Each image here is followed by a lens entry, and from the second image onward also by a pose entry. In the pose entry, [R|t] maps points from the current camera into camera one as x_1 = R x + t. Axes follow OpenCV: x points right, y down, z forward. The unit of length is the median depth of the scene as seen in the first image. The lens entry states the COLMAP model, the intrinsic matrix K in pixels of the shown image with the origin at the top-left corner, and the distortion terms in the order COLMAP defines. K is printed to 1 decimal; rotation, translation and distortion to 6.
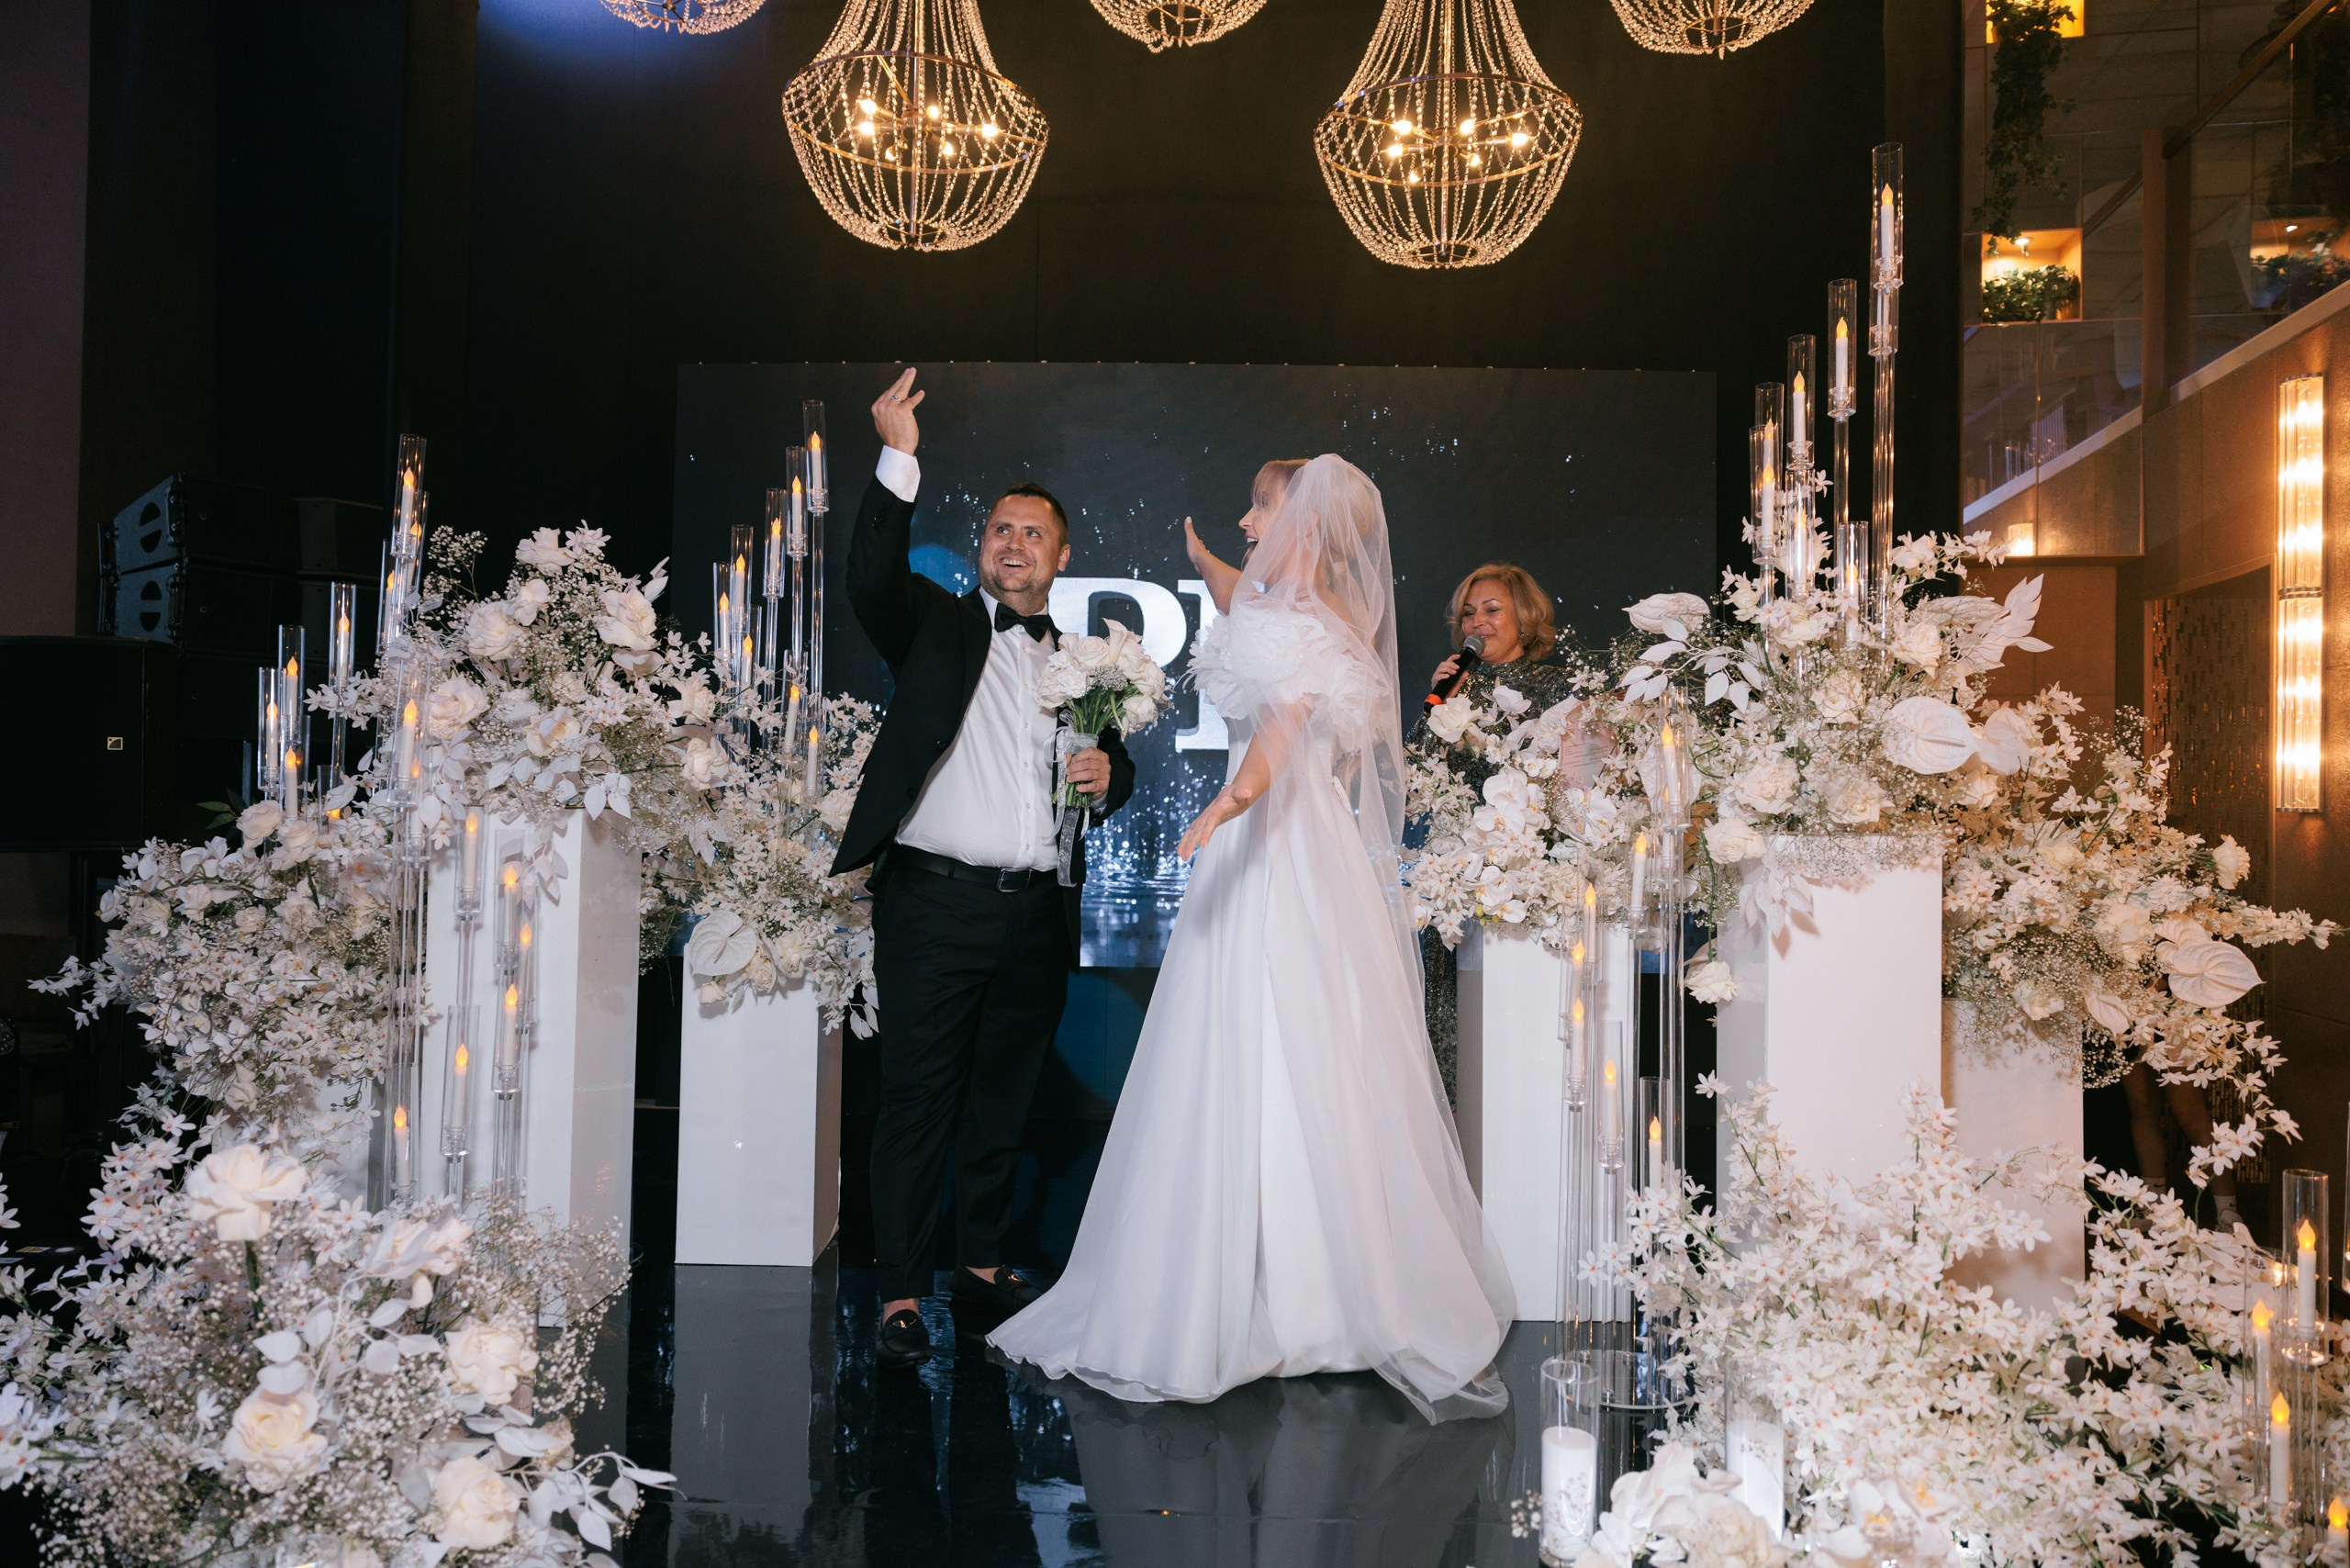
lens RADIAL K [[1576.0, 0, 1178.4], [0, 1576.0, 780.0], [0, 0, 1]] dist [0.003268, -0.006222]
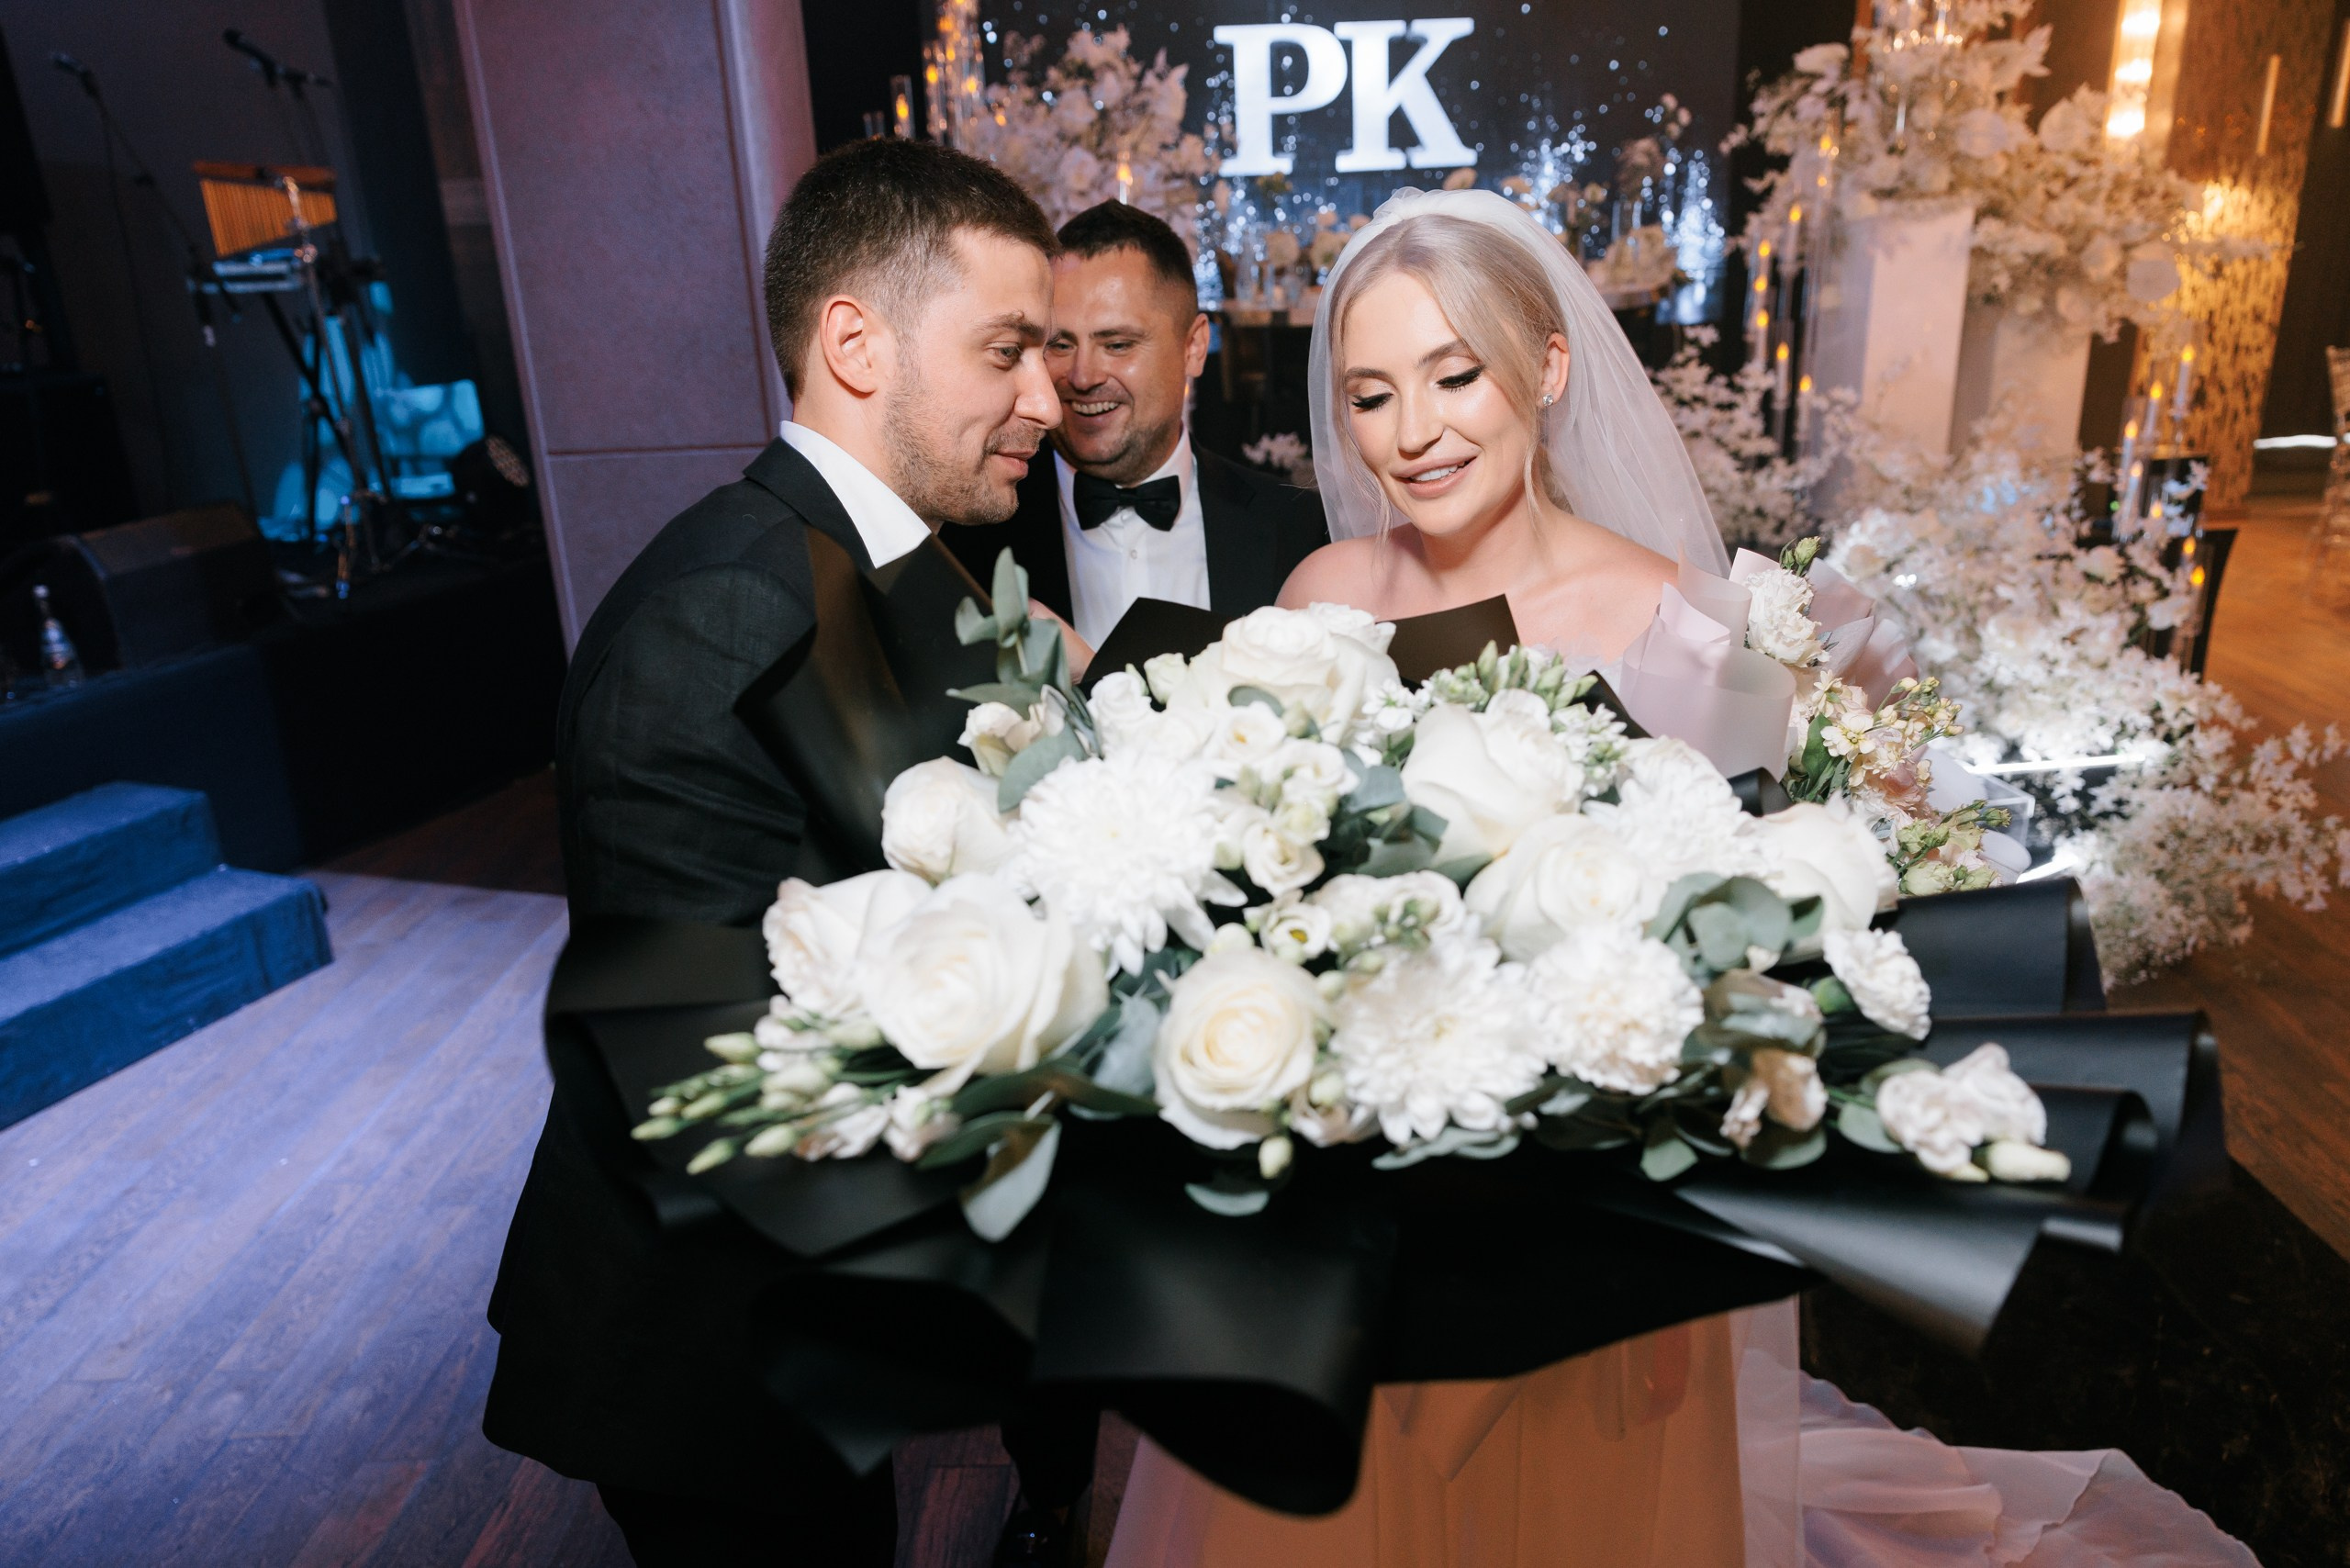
lens RADIAL K [[1576.0, 0, 1178.4], [0, 1576.0, 780.0], [0, 0, 1]] dist [0.003268, -0.006222]
pose [[0.988774, -0.101769, 0.109400, -0.566354], [0.057680, 0.935408, 0.348834, -0.016828], [-0.137834, -0.338608, 0.930777, -0.624029]]
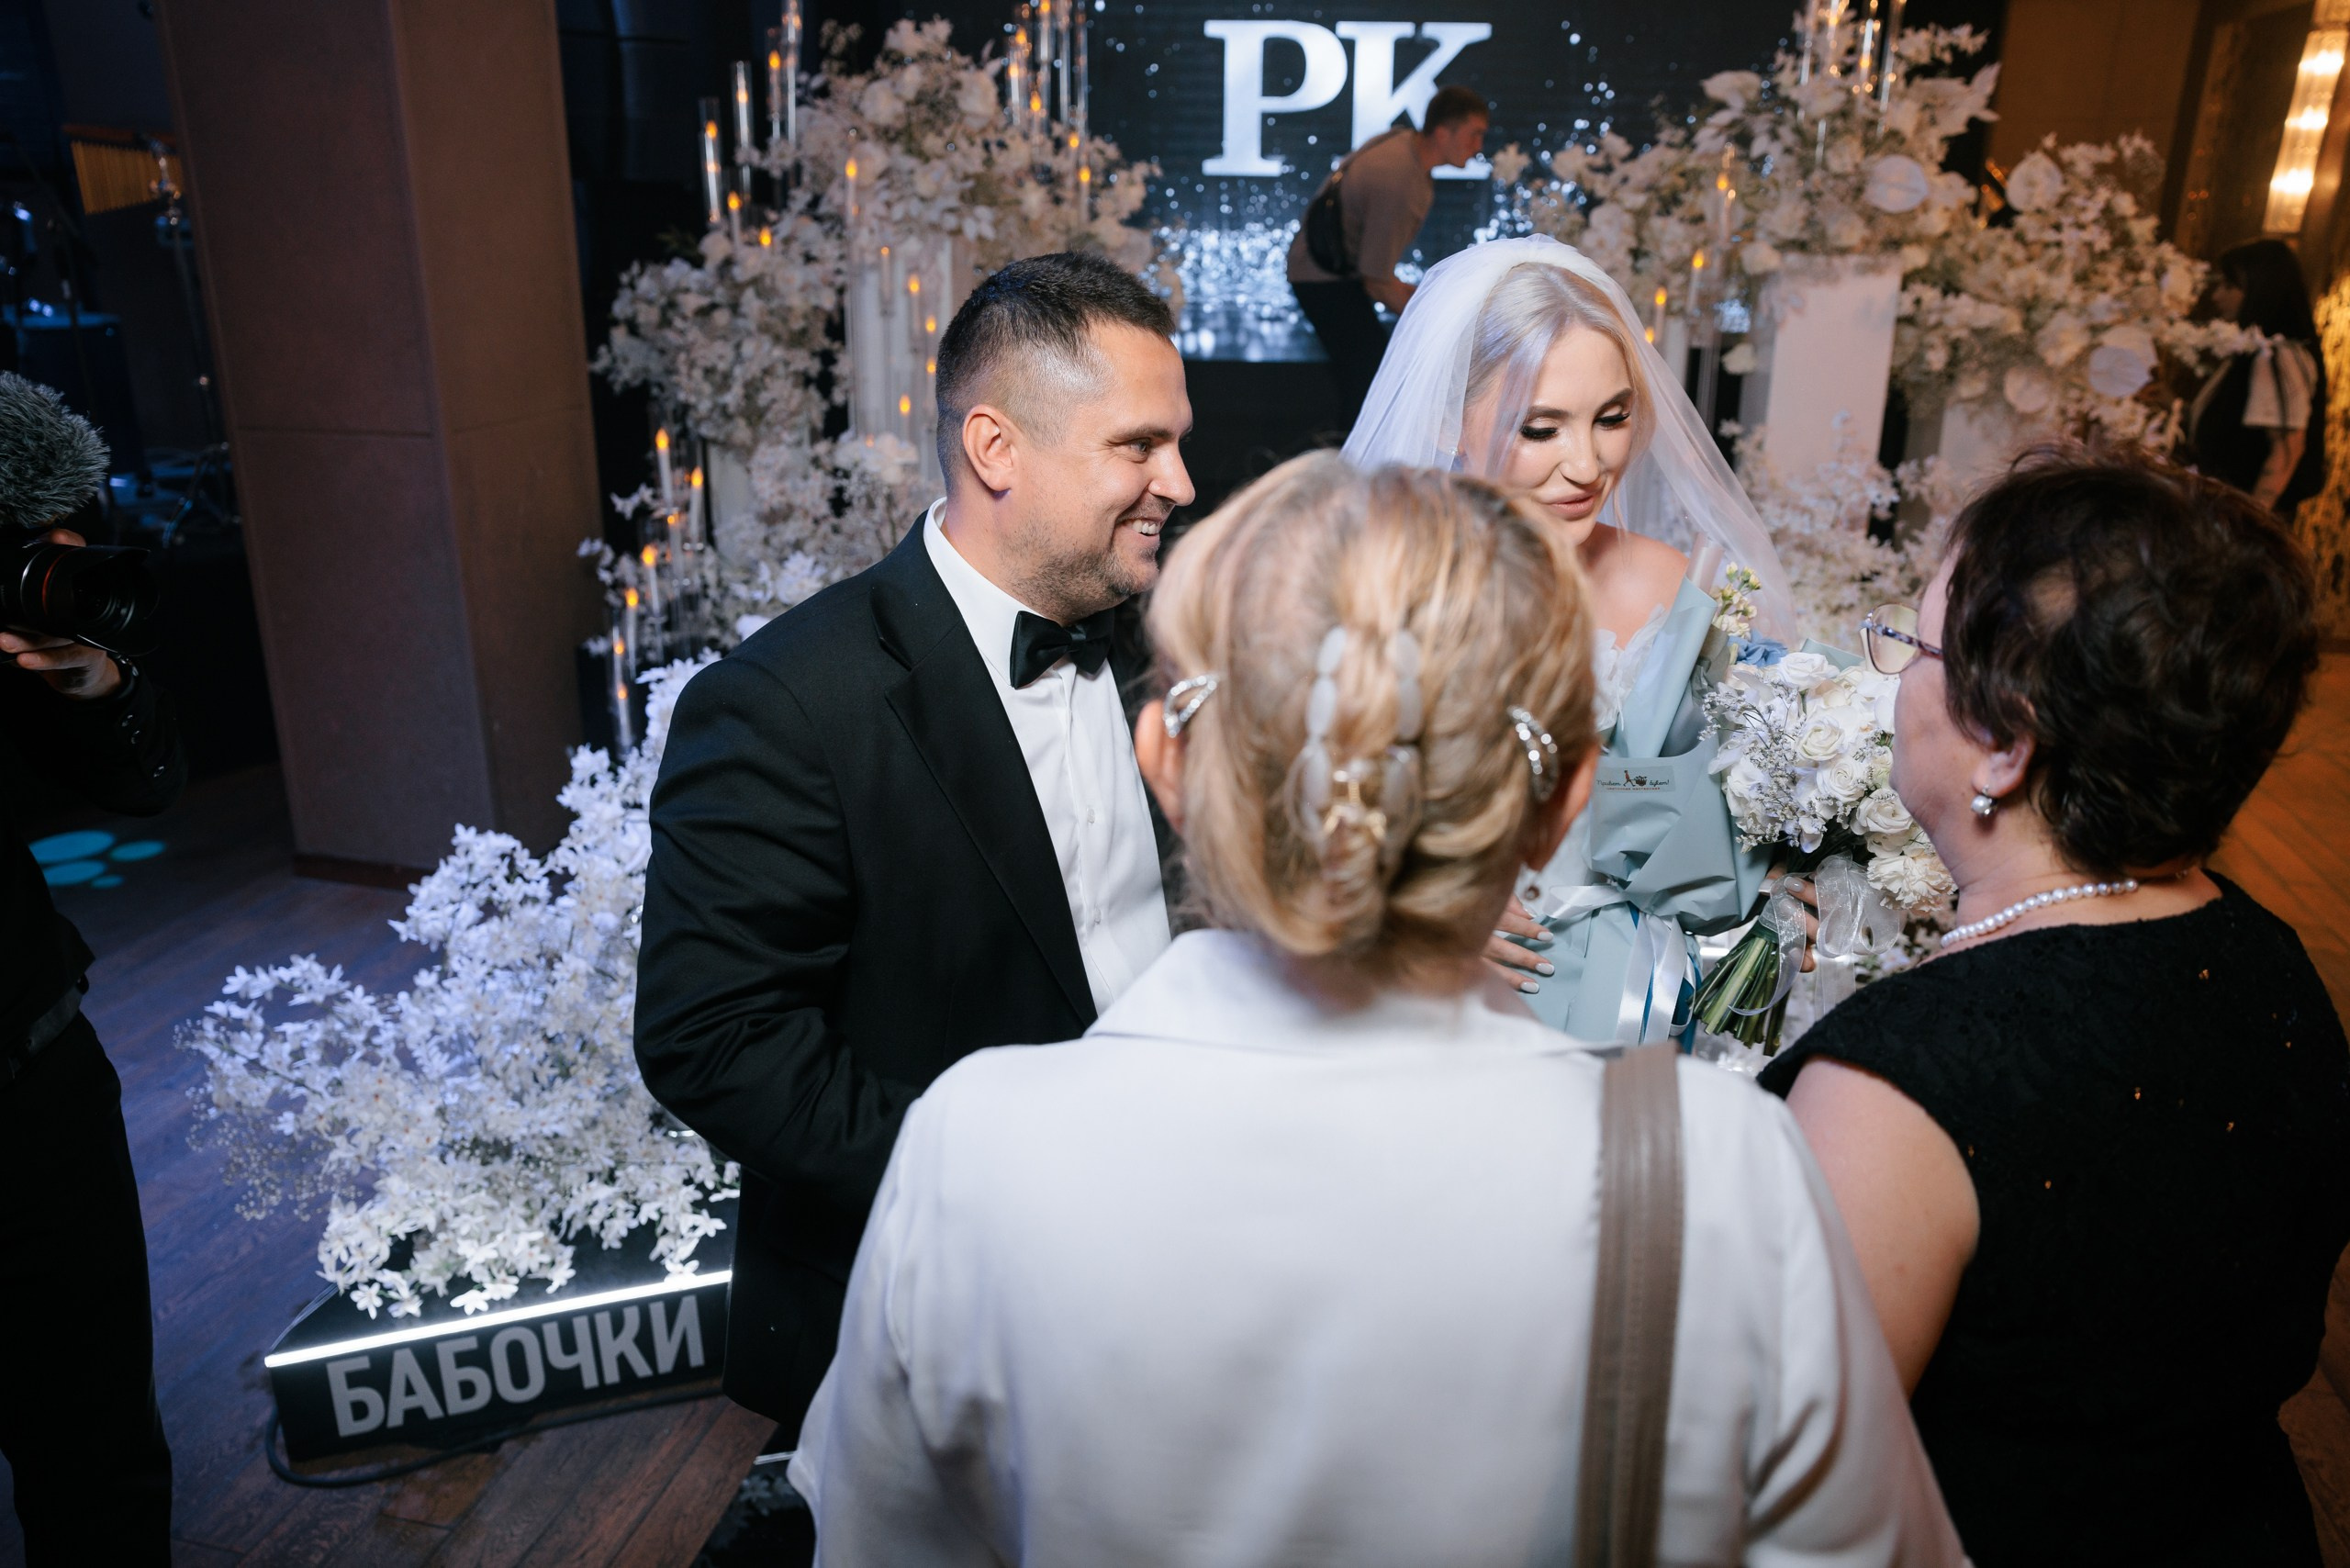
lens RADIAL K [[1633.7, 0, 1175.0], [0, 1633.7, 784.0], [0, 0, 1]] dist [-0.130867, 0.113733]
pose [[0.998698, 0.010560, -0.049902, -0.097403], [0.007458, 0.937594, 0.347652, -0.018950], [0.050459, -0.347572, 0.936295, -0.517210]]
